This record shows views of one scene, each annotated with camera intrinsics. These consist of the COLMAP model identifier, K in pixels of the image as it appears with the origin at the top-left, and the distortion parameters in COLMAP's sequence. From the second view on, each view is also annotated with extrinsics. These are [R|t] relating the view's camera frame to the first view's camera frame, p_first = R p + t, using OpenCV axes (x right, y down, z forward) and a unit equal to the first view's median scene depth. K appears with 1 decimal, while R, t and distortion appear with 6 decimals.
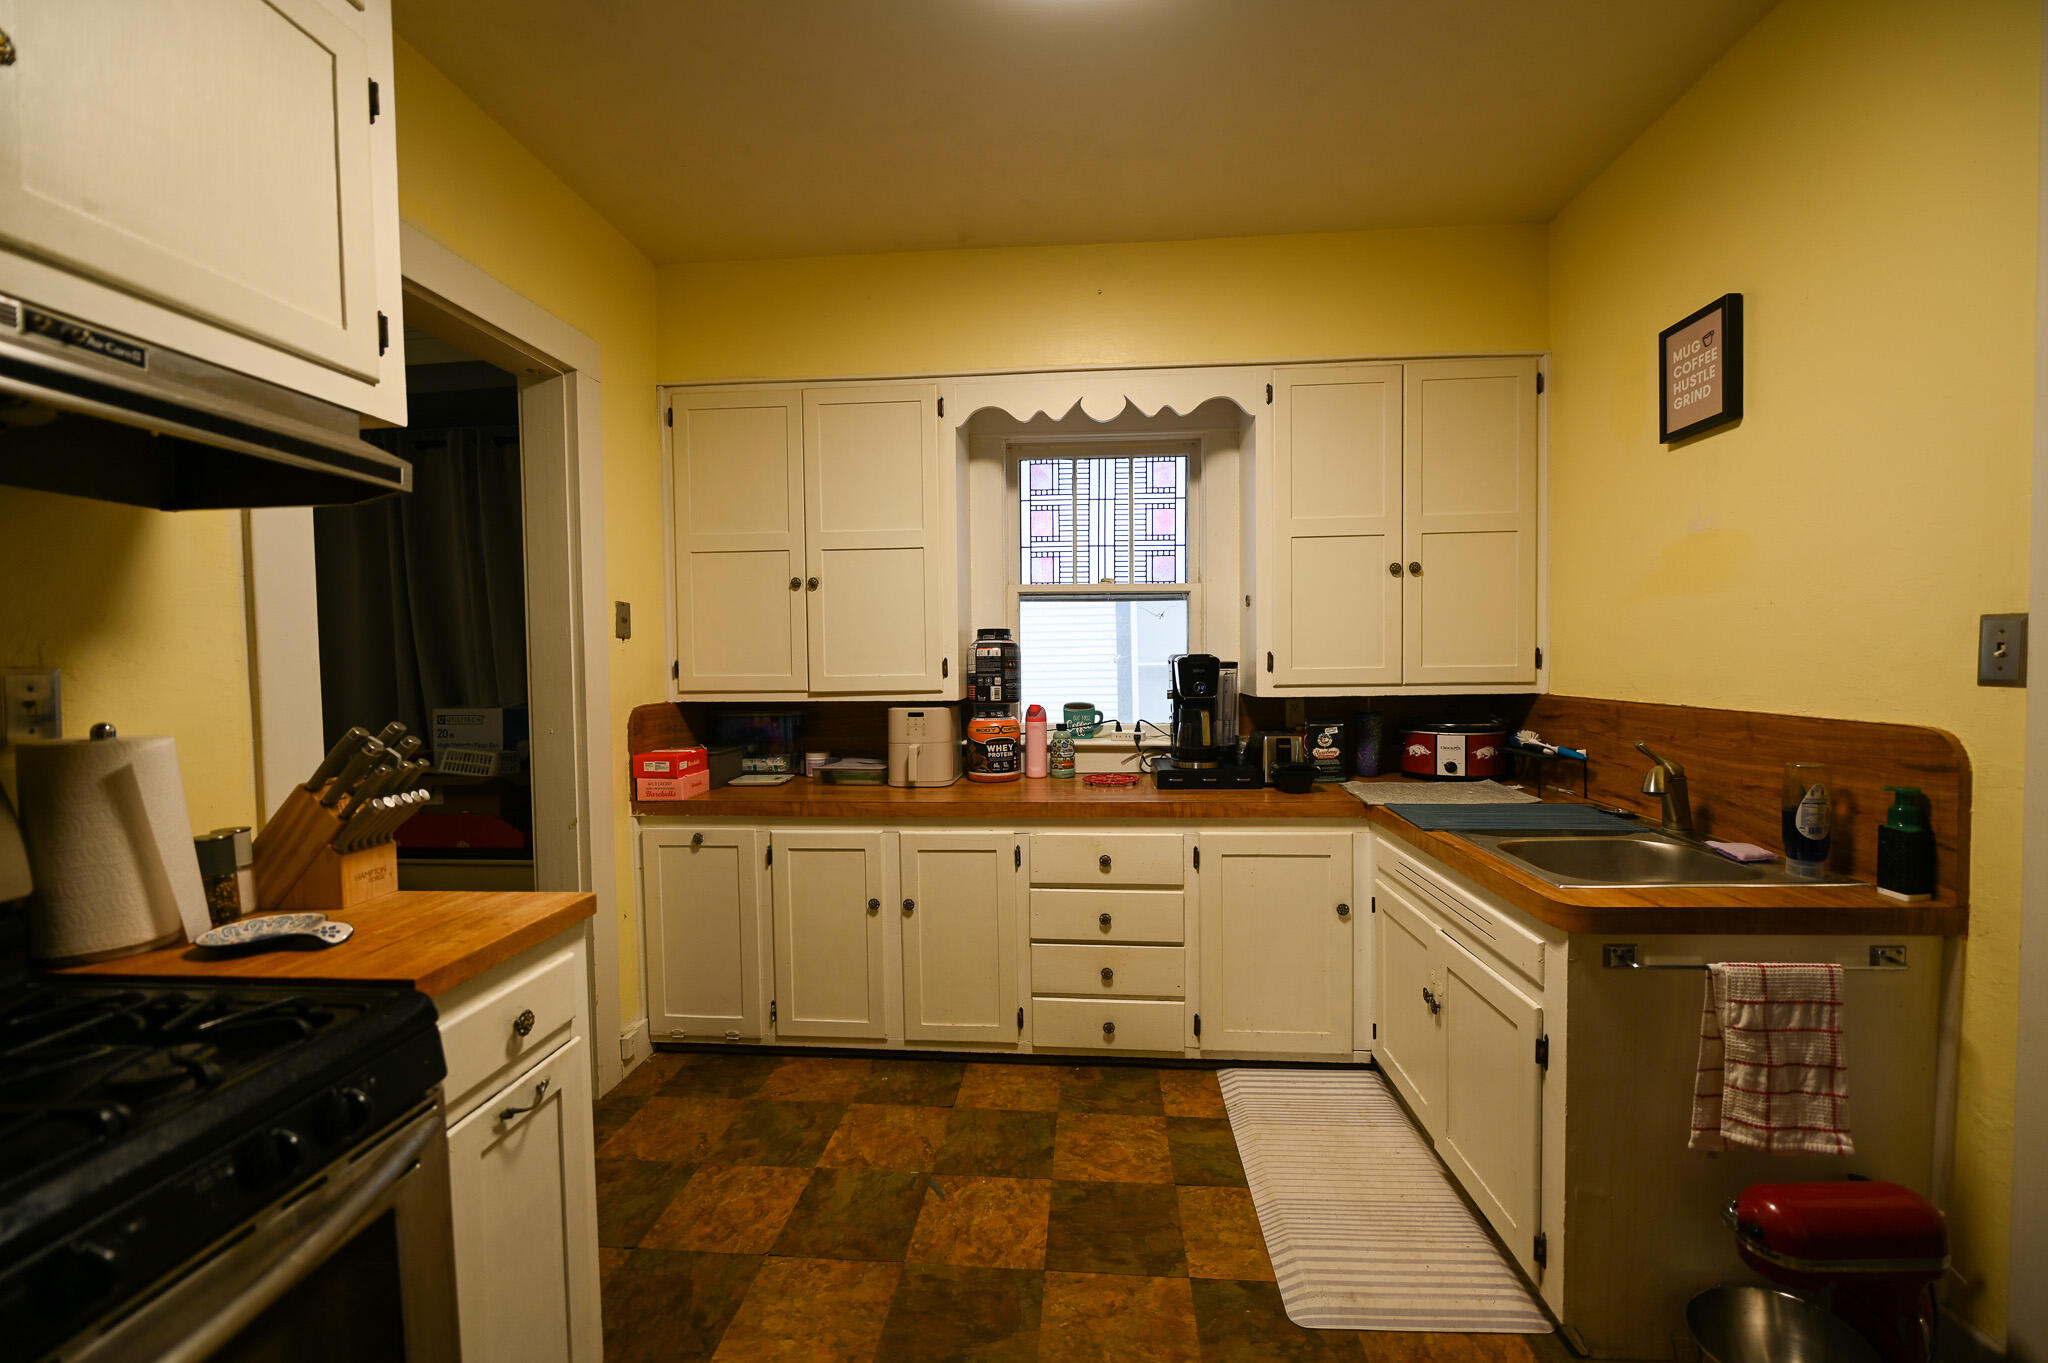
lens RADIAL K [[816.2, 0, 1035.2], [0, 816.2, 685.3], [0, 0, 1]] dist [-0.013773, -0.000171]
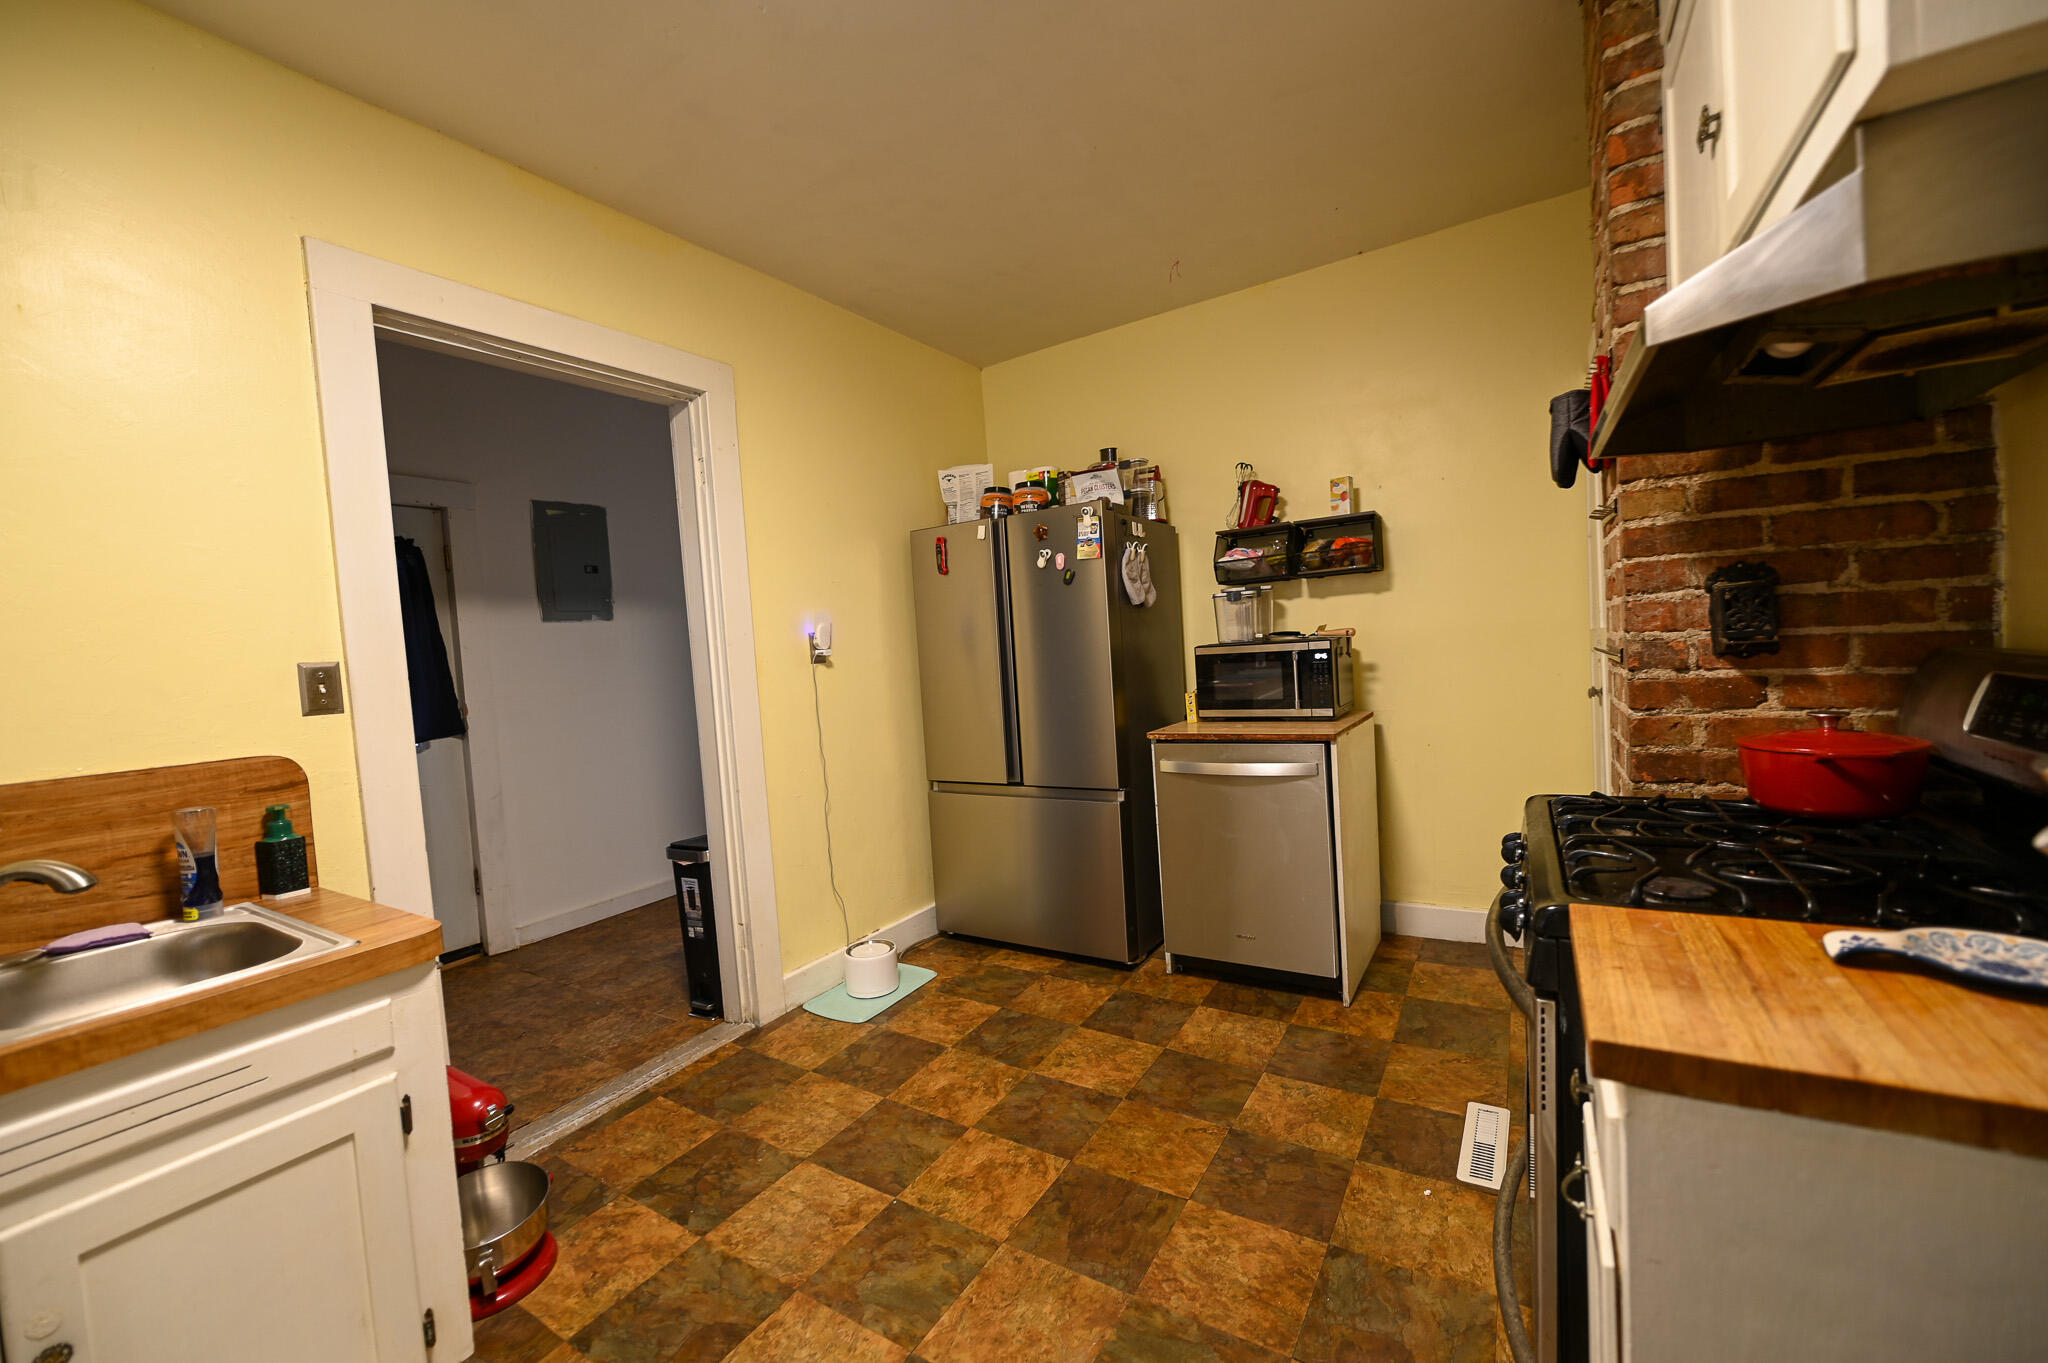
lens RADIAL K [[816.2, 0, 1035.2], [0, 816.2, 685.3], [0, 0, 1]] dist [-0.013773, -0.000171]
pose [[-0.886595, 0.054504, 0.459323, -0.478864], [0.099702, 0.992208, 0.074711, -0.027373], [-0.451672, 0.112034, -0.885122, 1.553818]]
